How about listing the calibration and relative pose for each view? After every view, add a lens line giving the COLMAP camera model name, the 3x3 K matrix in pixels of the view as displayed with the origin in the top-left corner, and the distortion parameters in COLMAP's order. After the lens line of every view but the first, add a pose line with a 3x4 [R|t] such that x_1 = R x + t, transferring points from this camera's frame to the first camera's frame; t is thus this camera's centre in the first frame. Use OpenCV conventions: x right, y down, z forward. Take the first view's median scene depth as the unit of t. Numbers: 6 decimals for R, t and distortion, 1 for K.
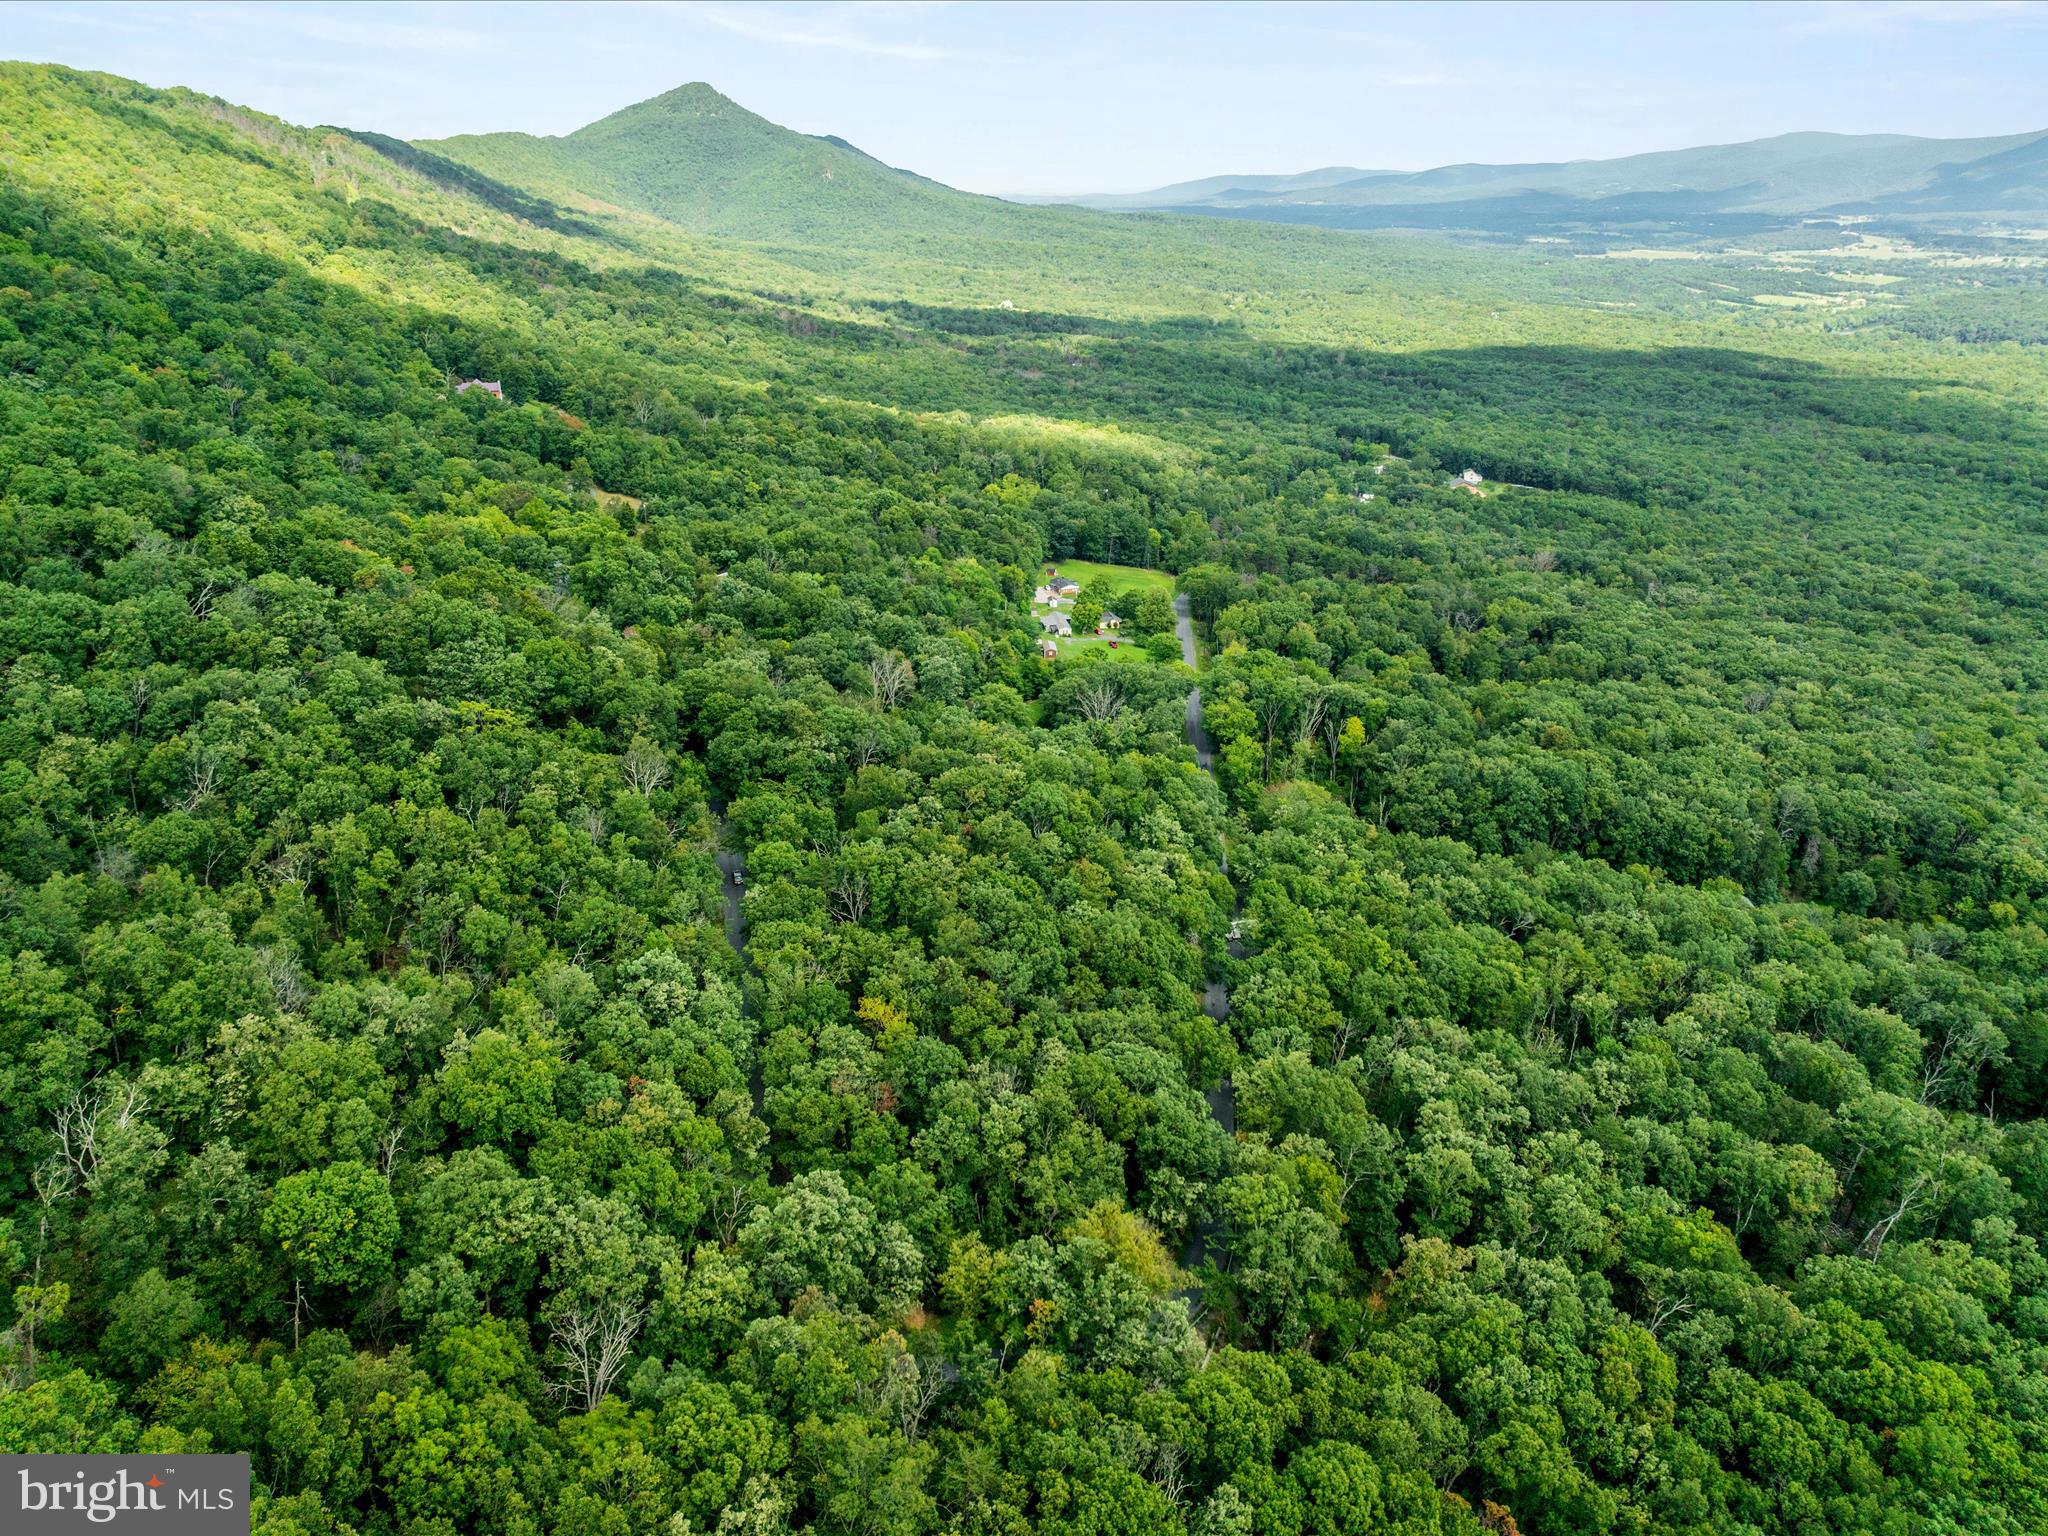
lens RADIAL K [[1529.4, 0, 993.8], [0, 1529.4, 767.1], [0, 0, 1]] dist [-0.083932, 0.059003]
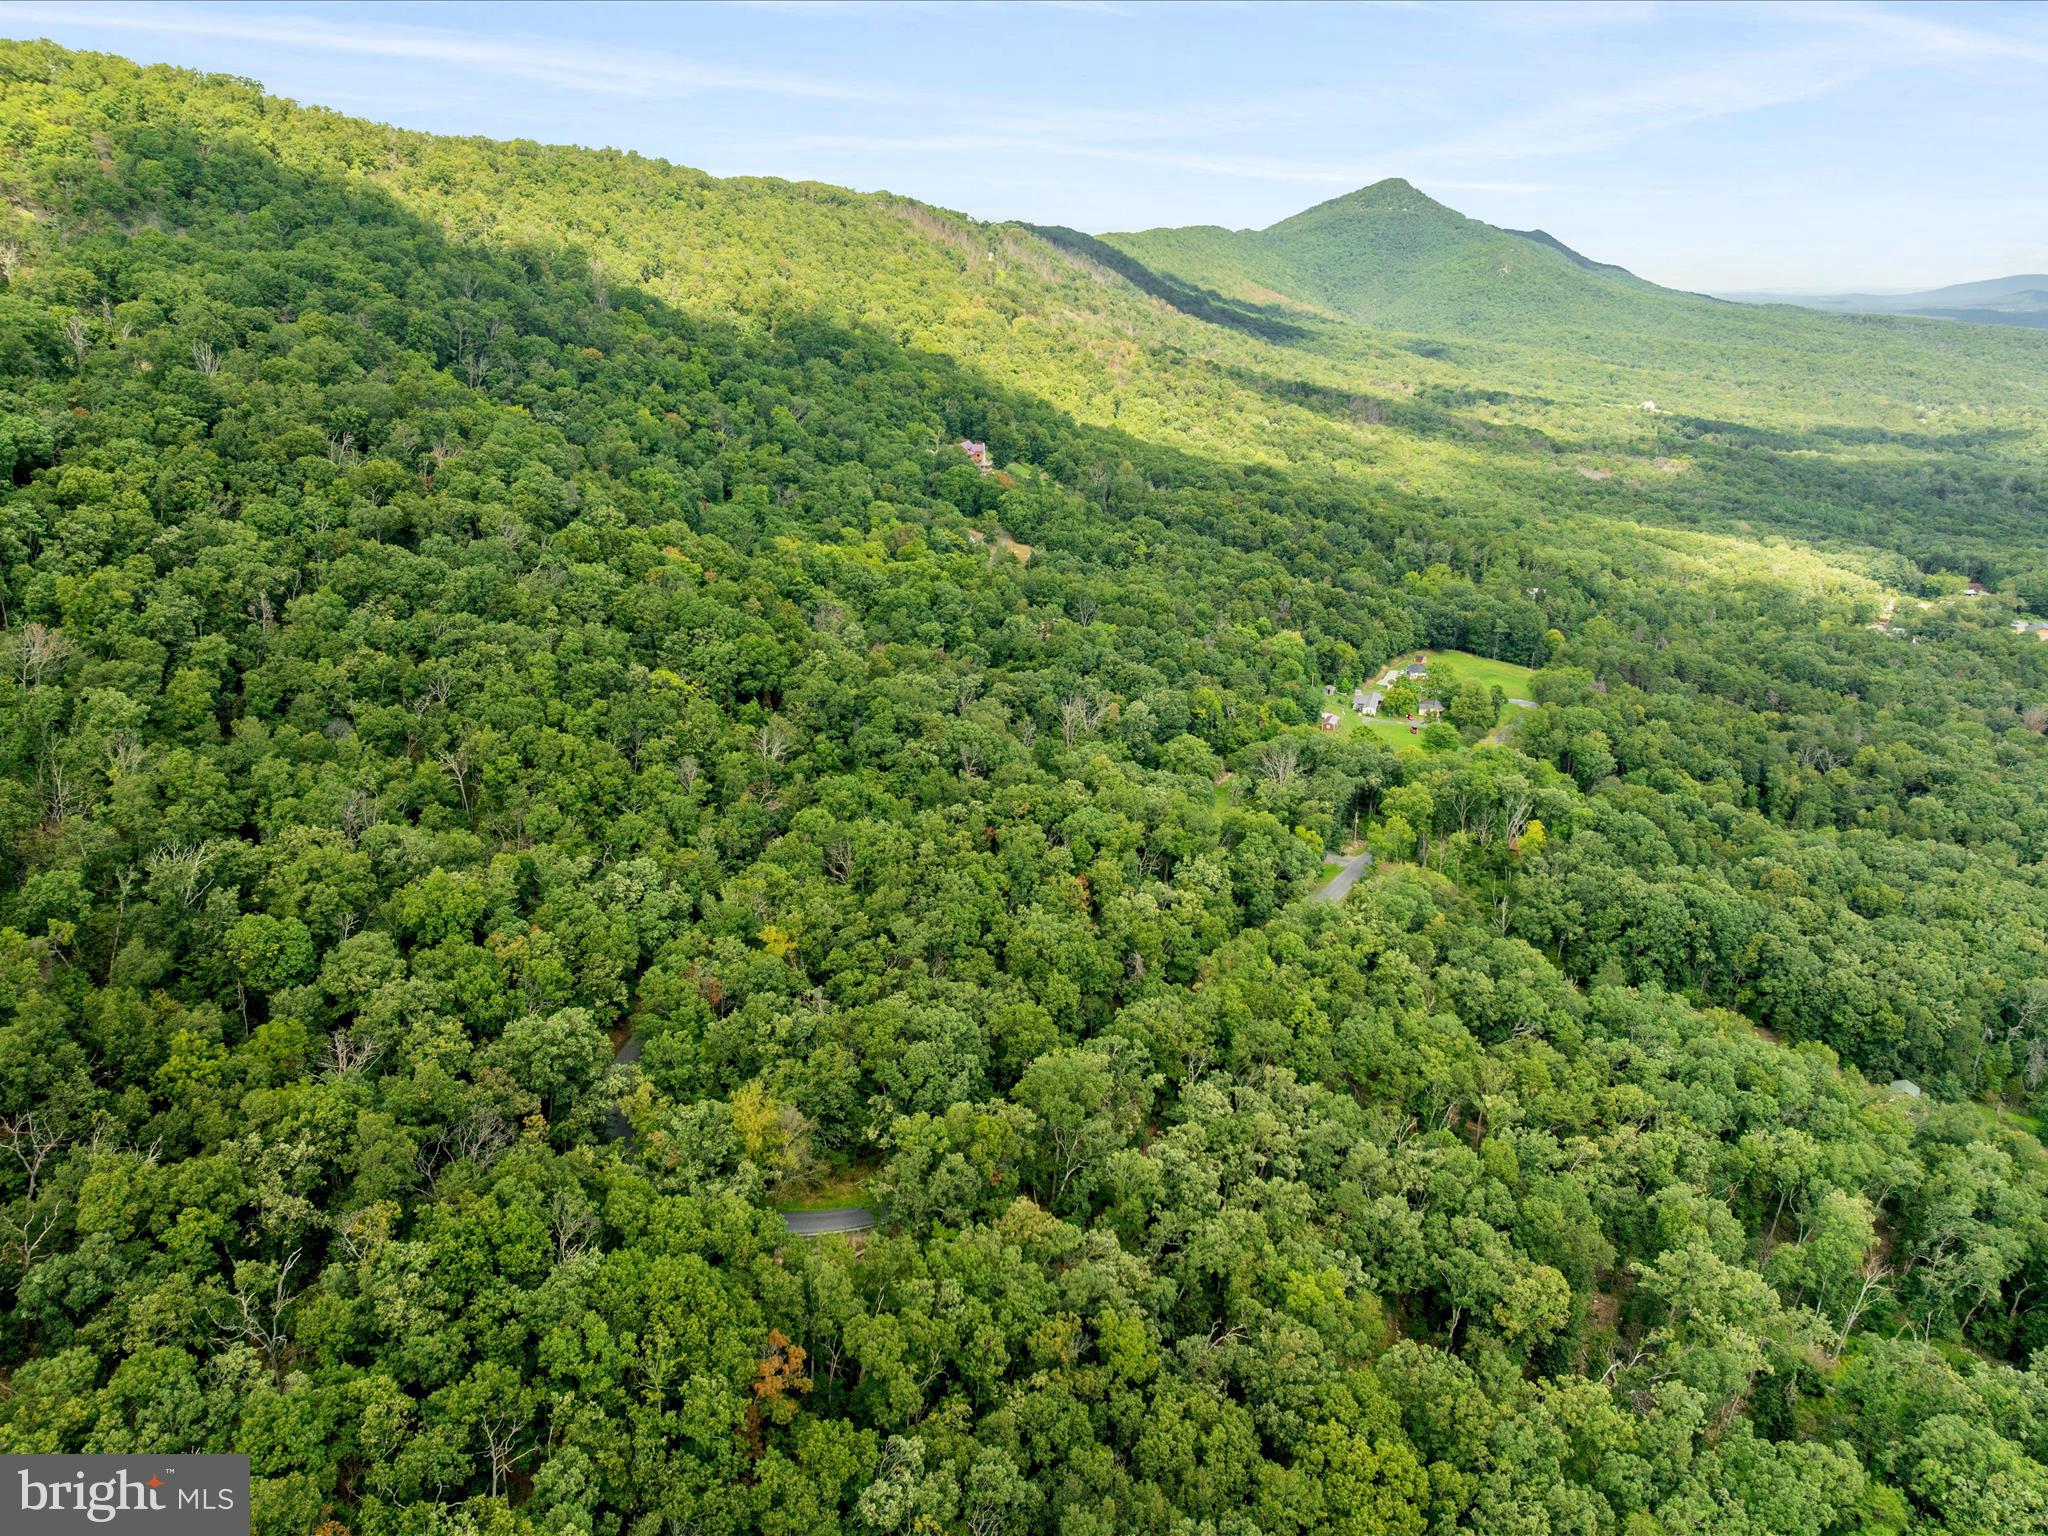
lens RADIAL K [[1529.4, 0, 993.8], [0, 1529.4, 767.1], [0, 0, 1]] dist [-0.083932, 0.059003]
pose [[0.880523, 0.145569, -0.451098, 0.393195], [-0.169426, 0.985461, -0.012705, 0.005438], [0.442690, 0.087615, 0.892384, -0.029299]]
